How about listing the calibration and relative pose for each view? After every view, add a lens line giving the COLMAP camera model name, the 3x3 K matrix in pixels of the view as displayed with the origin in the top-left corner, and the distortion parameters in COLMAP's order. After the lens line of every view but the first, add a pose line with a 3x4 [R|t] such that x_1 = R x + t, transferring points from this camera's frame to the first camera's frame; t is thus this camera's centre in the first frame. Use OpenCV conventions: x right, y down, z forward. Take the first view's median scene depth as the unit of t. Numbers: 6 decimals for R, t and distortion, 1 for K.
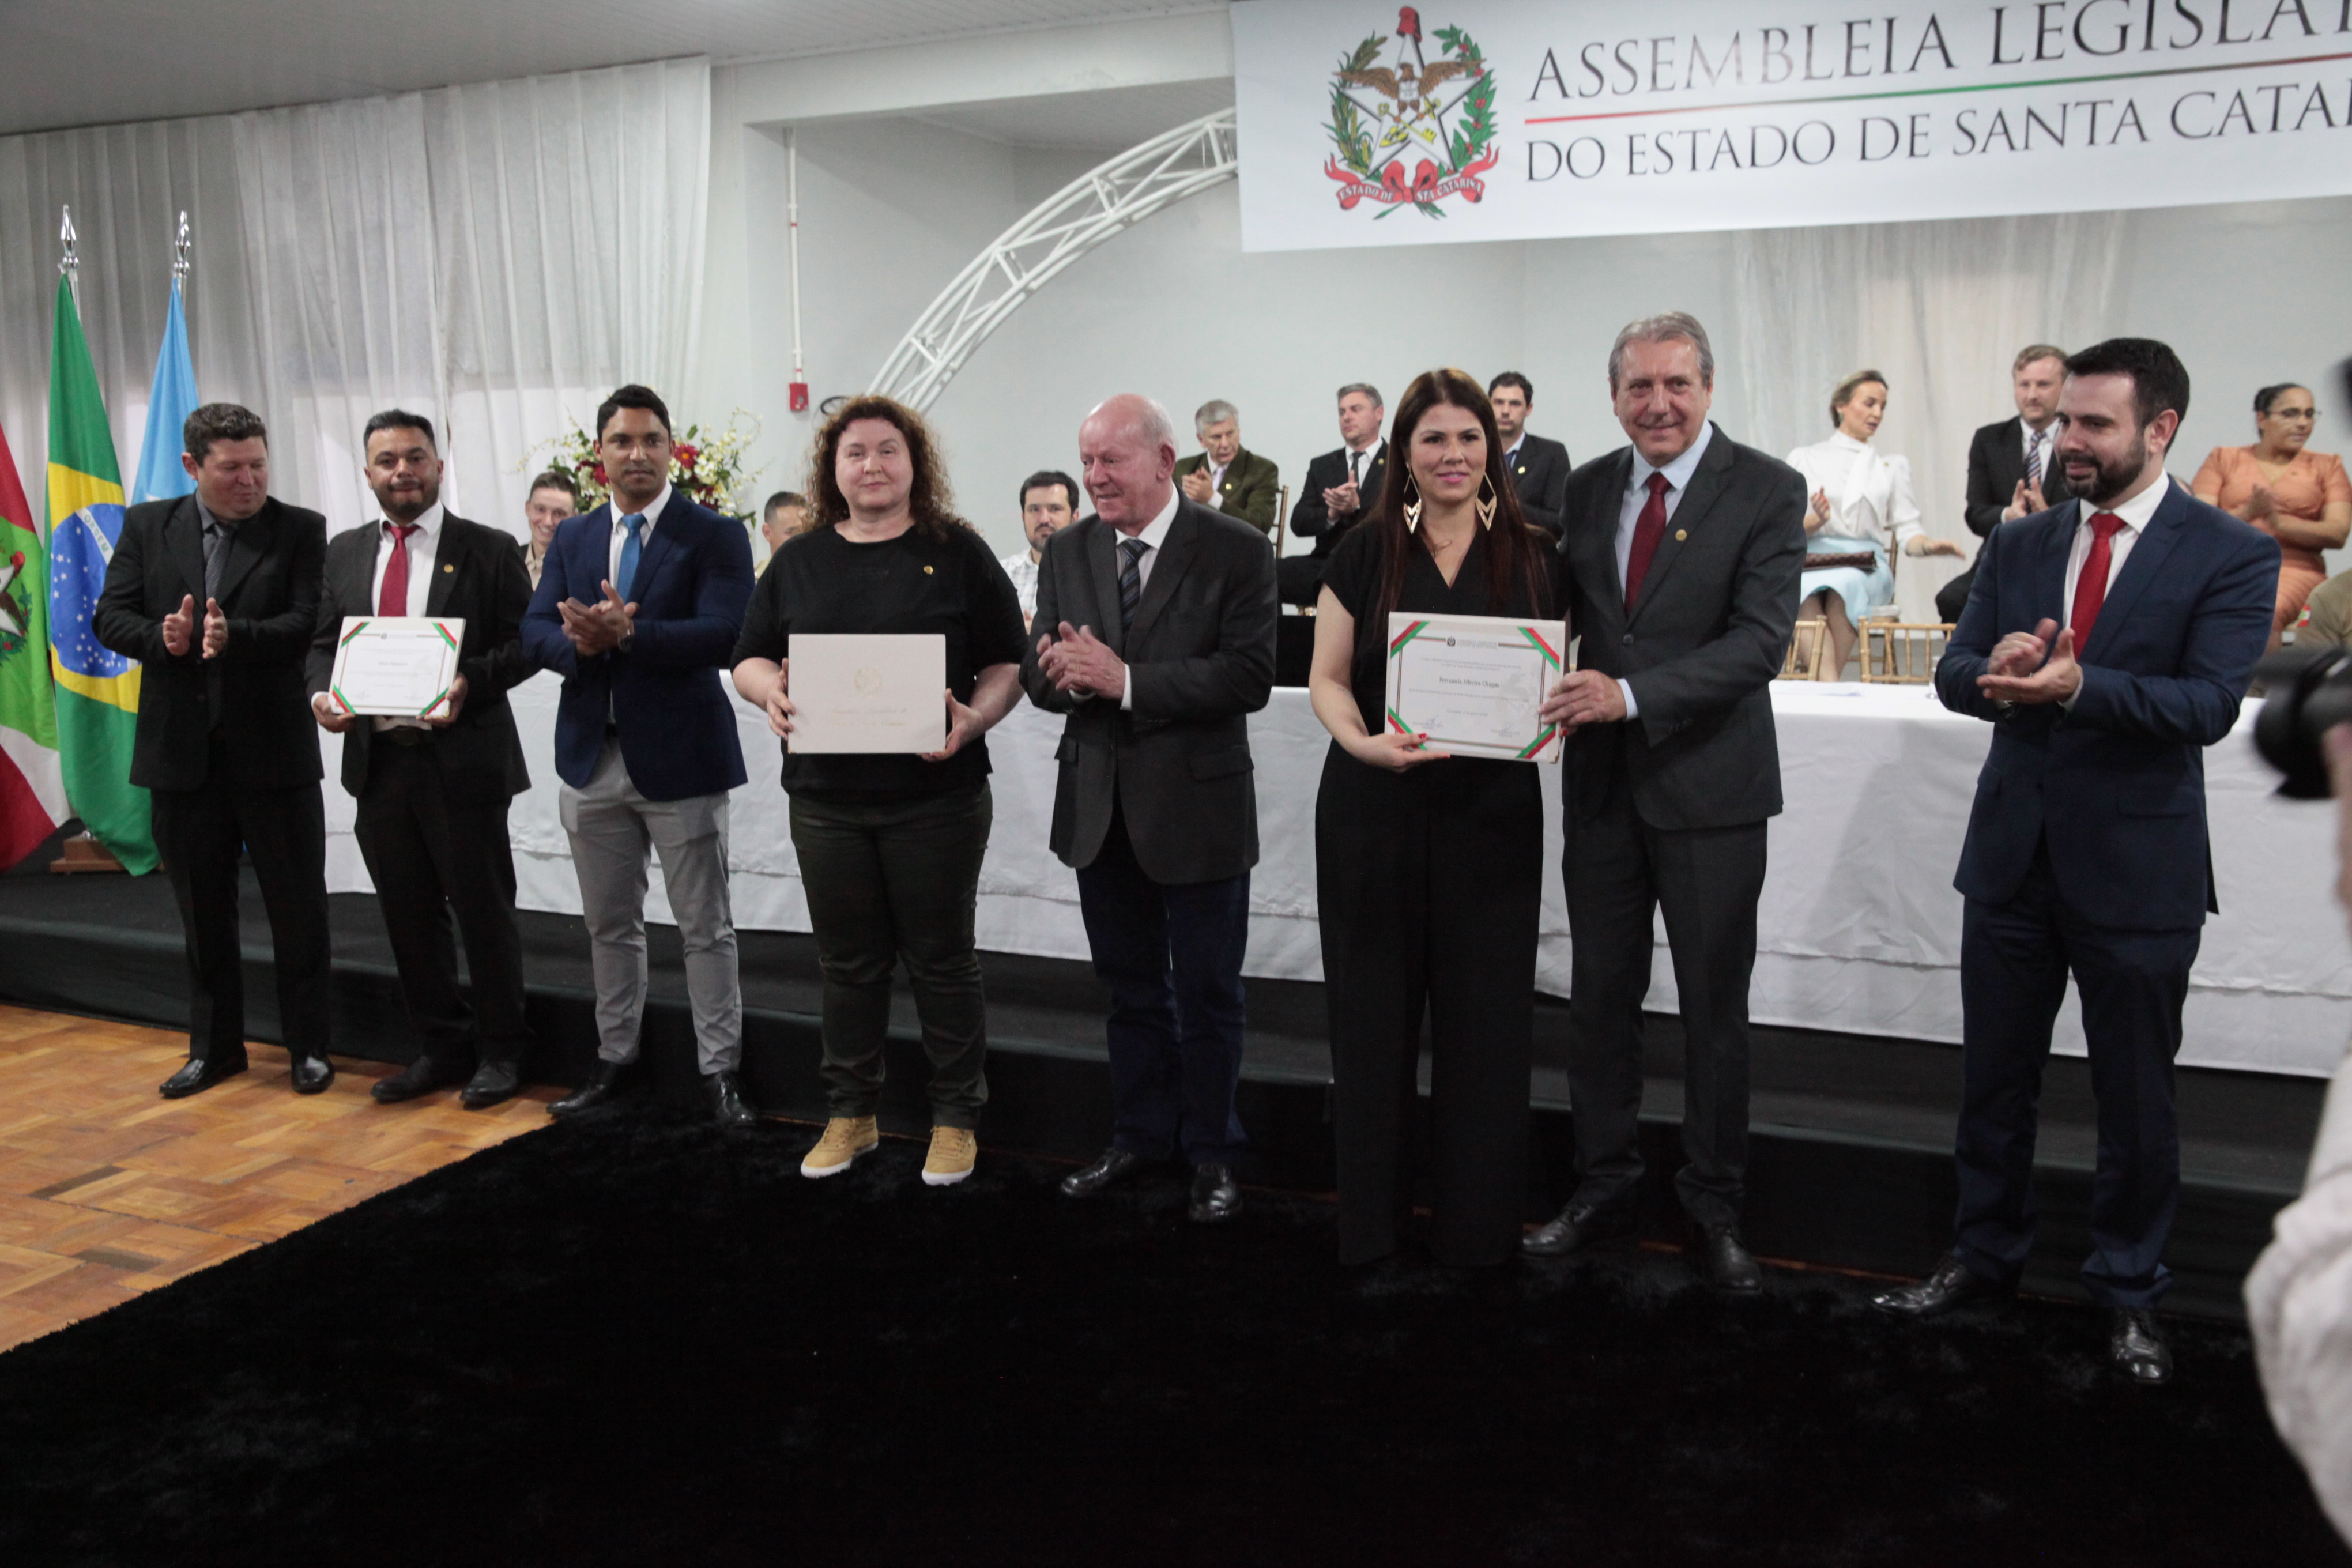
lens RADIAL K [[2068.1, 0, 1184.7], [0, 2068.1, 789.0], [0, 0, 1]] dist [-0.036827, 0.072781]
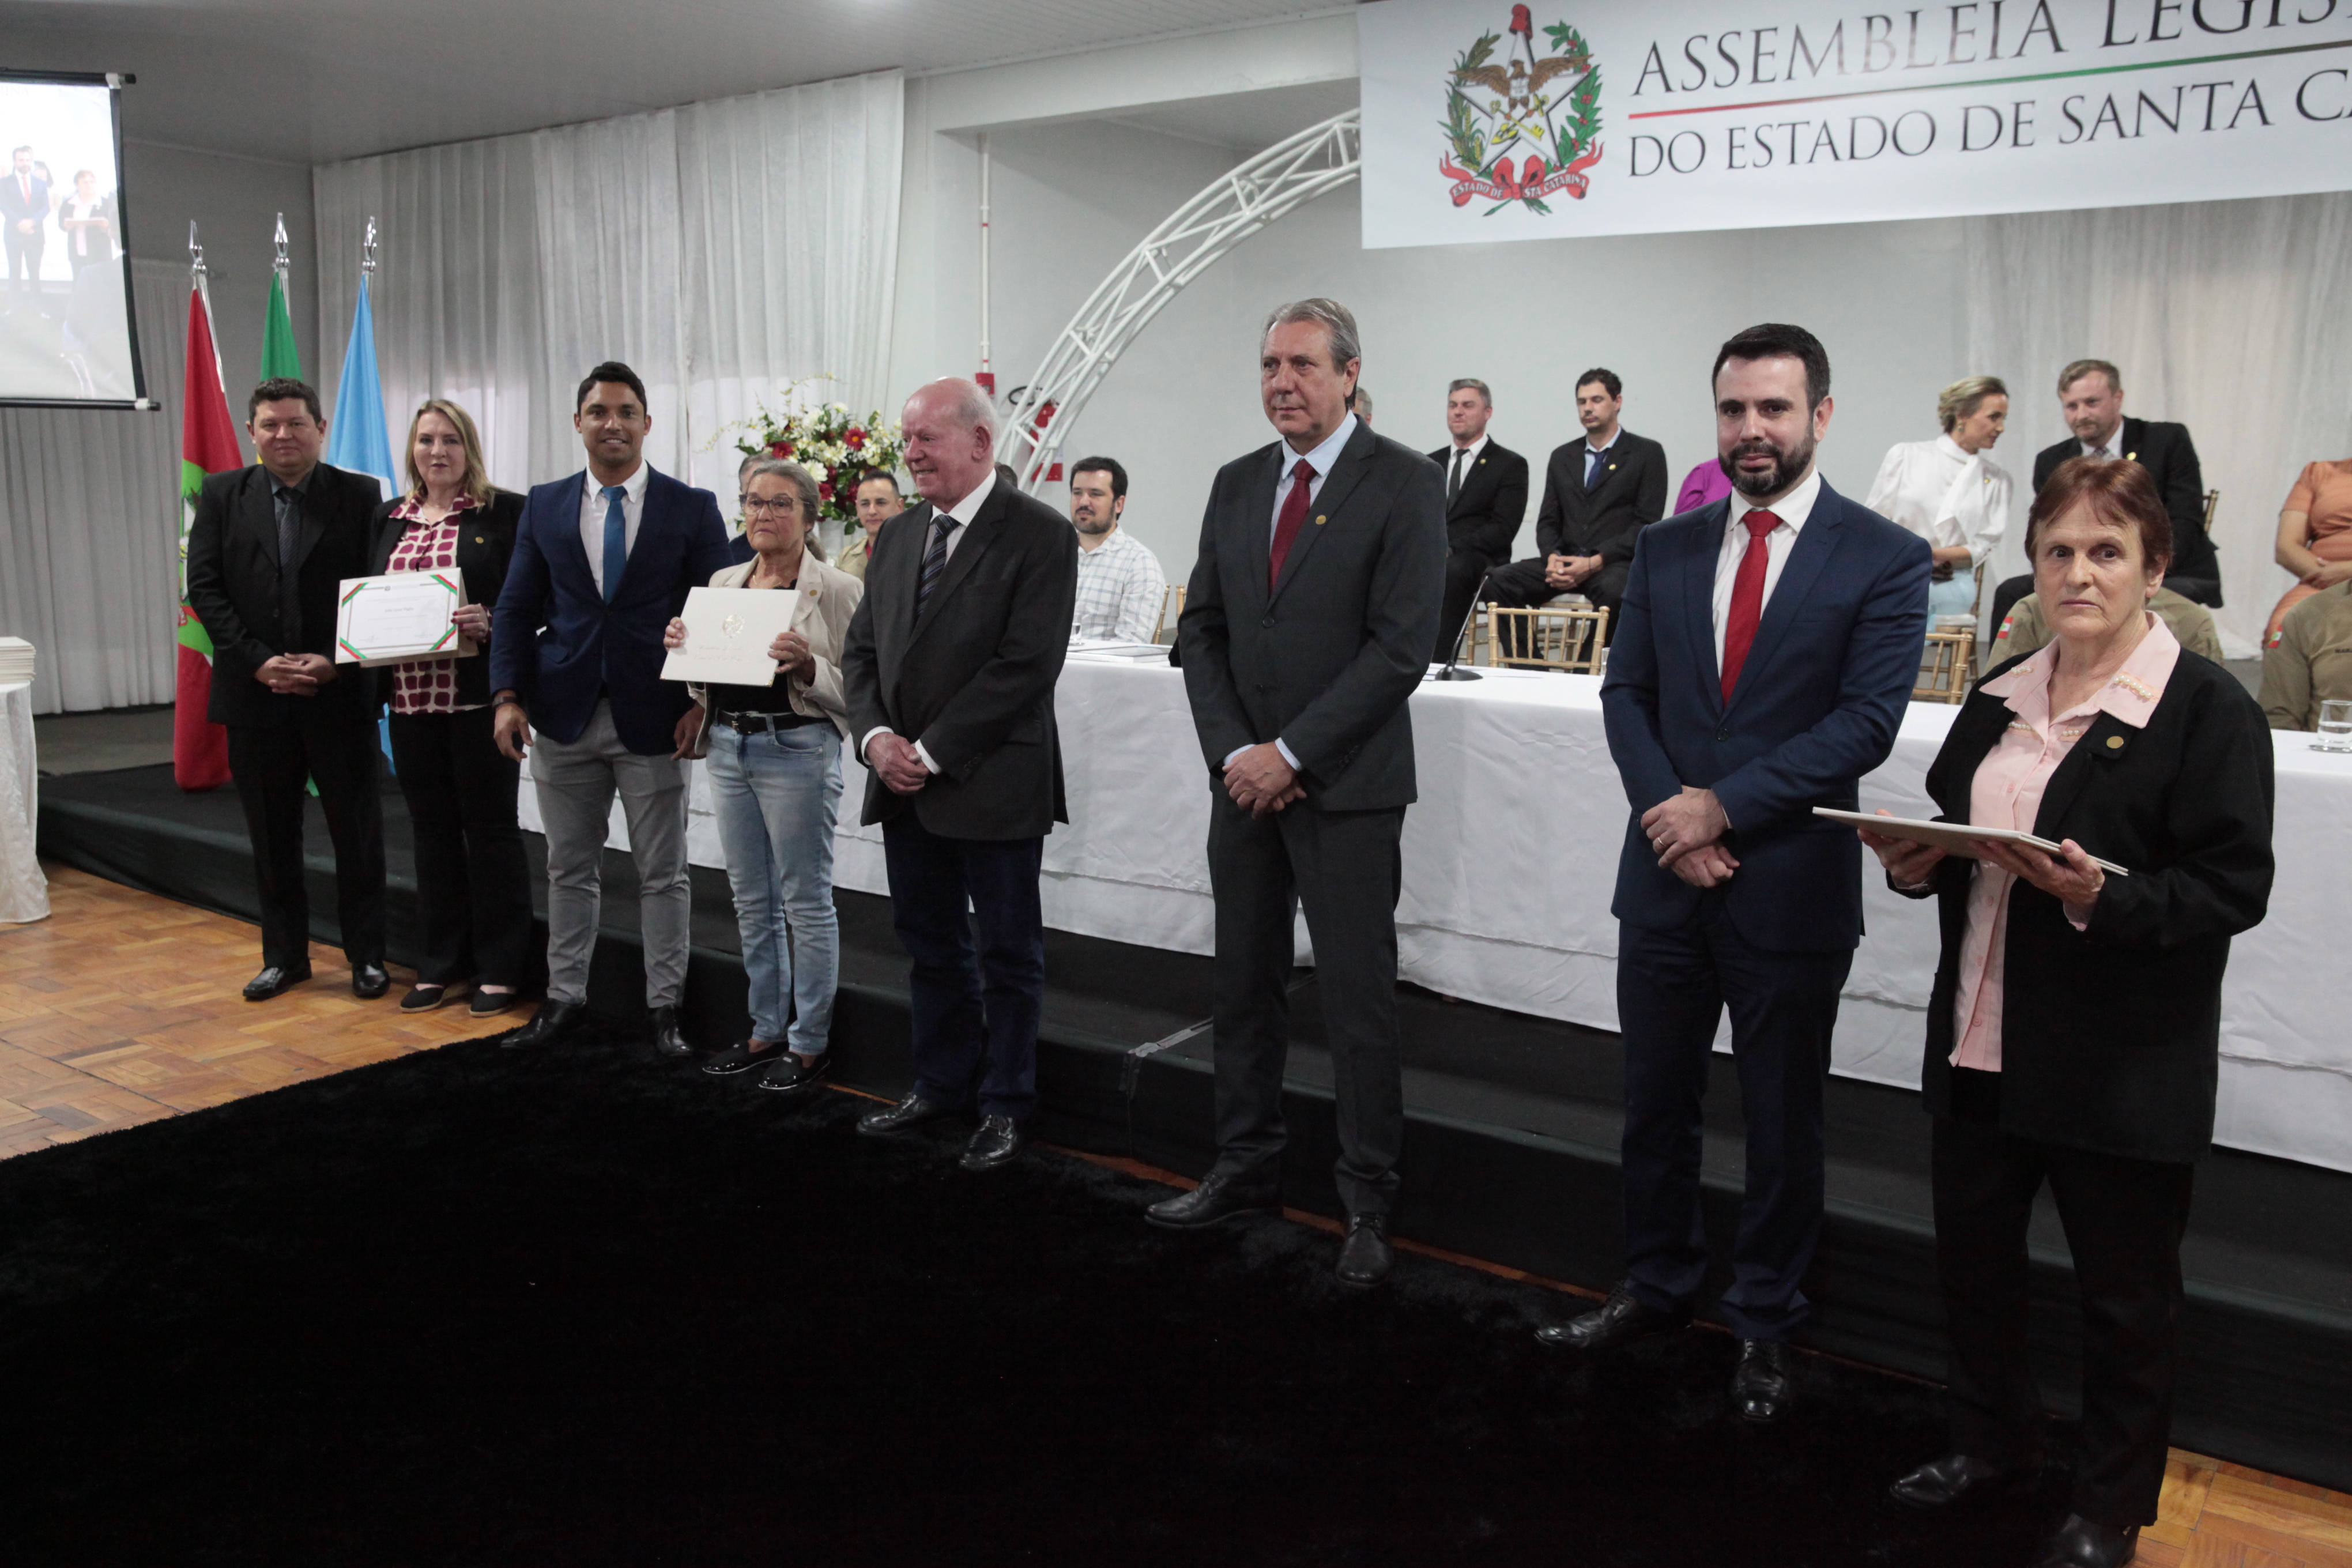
lens RADIAL K [[2004.2, 0, 1188.7], [0, 2004.2, 770.1], [0, 0, 1]] dist [-0.047748, 0.074853]
pose [[0.975144, 0.052025, -0.215380, 0.177346], [-0.052449, 0.998617, 0.003749, -0.001819], [0.215277, 0.007641, 0.976523, 0.018789]]
